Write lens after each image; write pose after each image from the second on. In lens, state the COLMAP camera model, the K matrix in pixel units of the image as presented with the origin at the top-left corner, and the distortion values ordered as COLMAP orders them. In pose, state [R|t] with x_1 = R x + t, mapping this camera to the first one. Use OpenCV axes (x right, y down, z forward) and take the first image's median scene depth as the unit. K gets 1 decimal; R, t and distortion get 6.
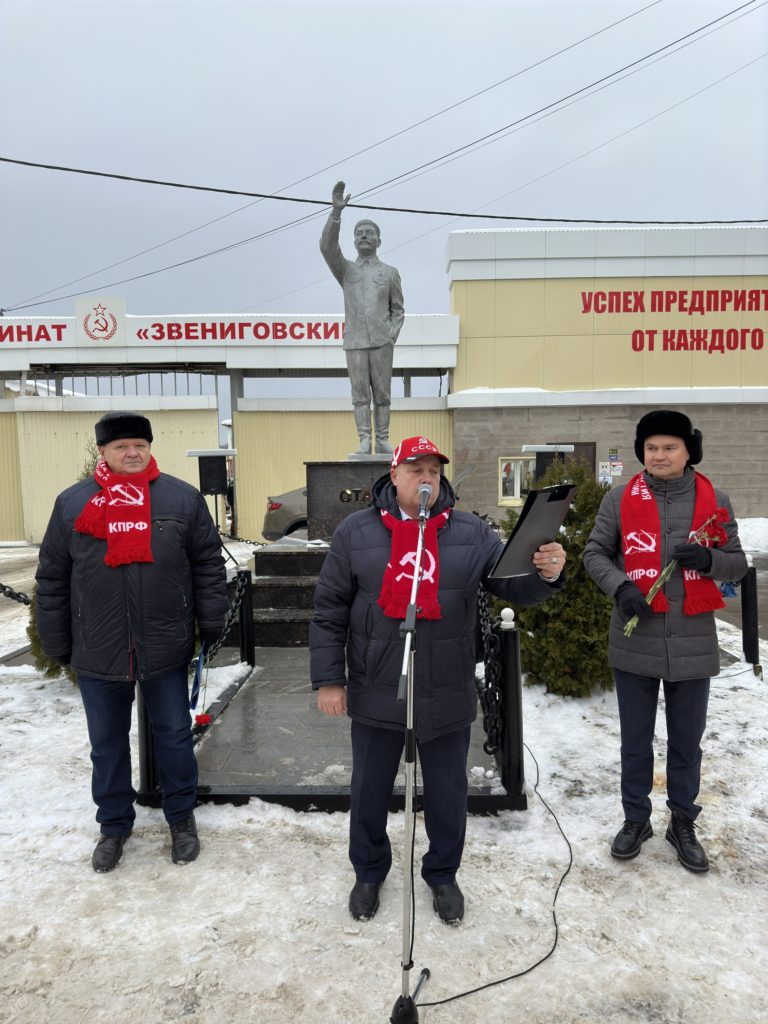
lens RADIAL K [[721.0, 0, 384.9], [0, 721.0, 522.6], [0, 0, 1]] dist [0.030332, -0.044897]
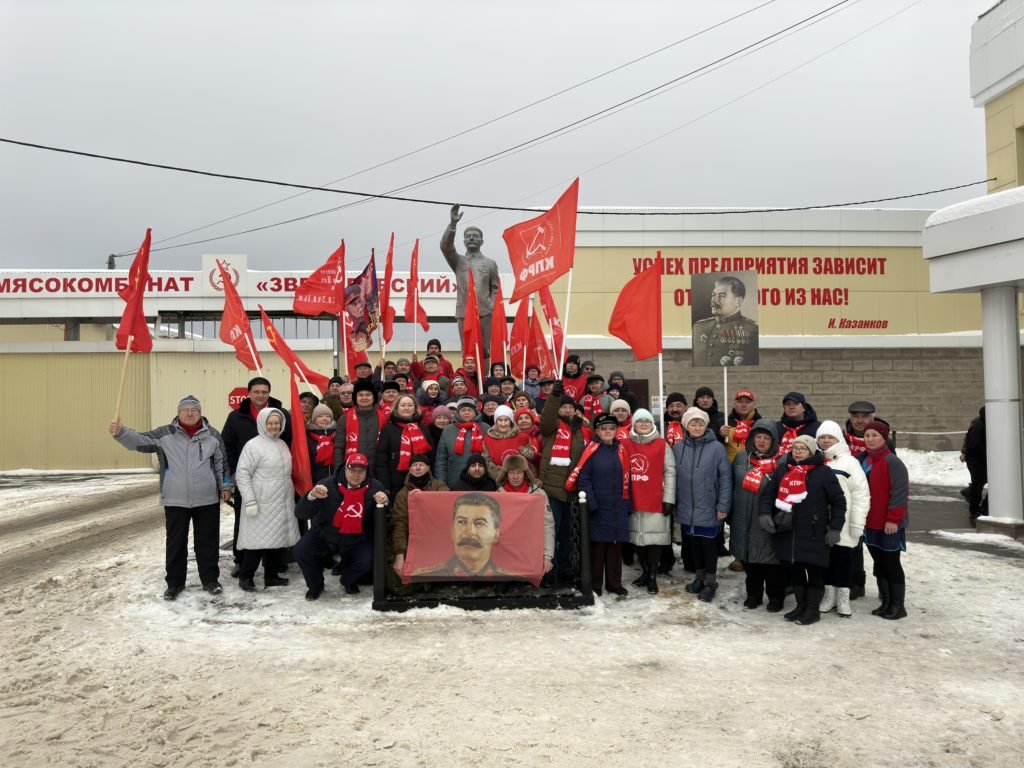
lens RADIAL K [[721.0, 0, 514.3], [0, 721.0, 374.5], [0, 0, 1]] dist [0.030332, -0.044897]
pose [[0.996357, 0.002166, 0.085253, -0.063678], [0.006707, 0.994591, -0.103656, 0.004208], [-0.085016, 0.103850, 0.990953, -0.334423]]
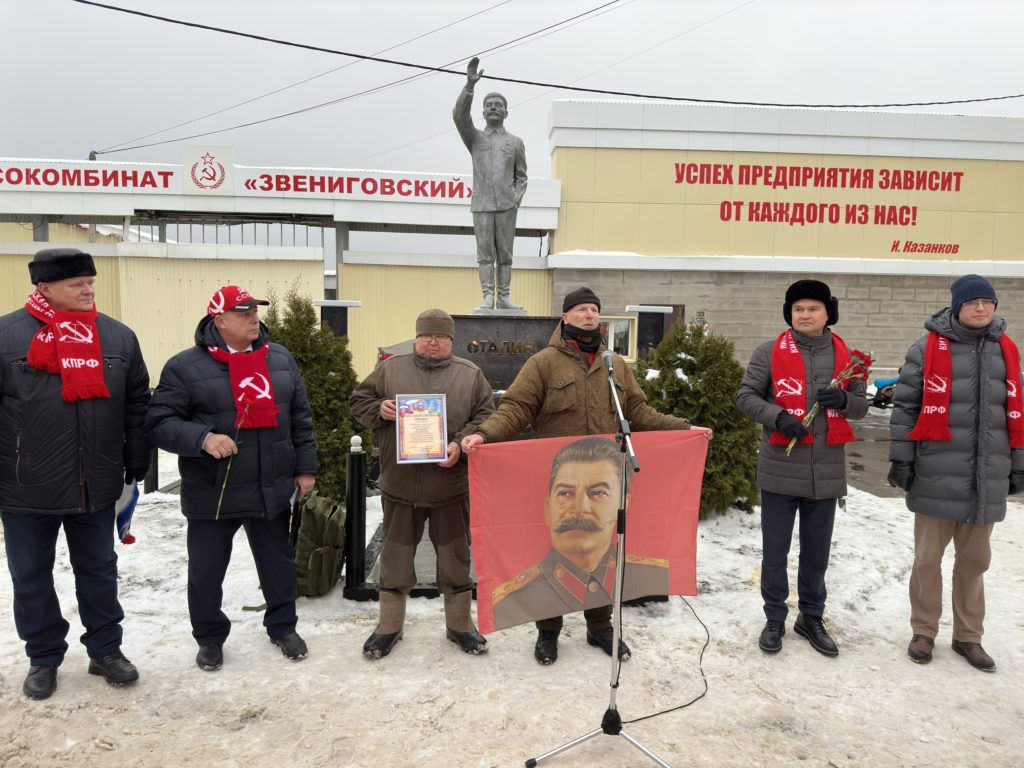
lens RADIAL K [[721.0, 0, 517.2], [0, 721.0, 378.3], [0, 0, 1]] dist [0.030332, -0.044897]
pose [[0.996919, 0.022890, 0.075029, -0.064658], [-0.022770, 0.999738, -0.002453, 0.010951], [-0.075066, 0.000737, 0.997178, -0.082486]]
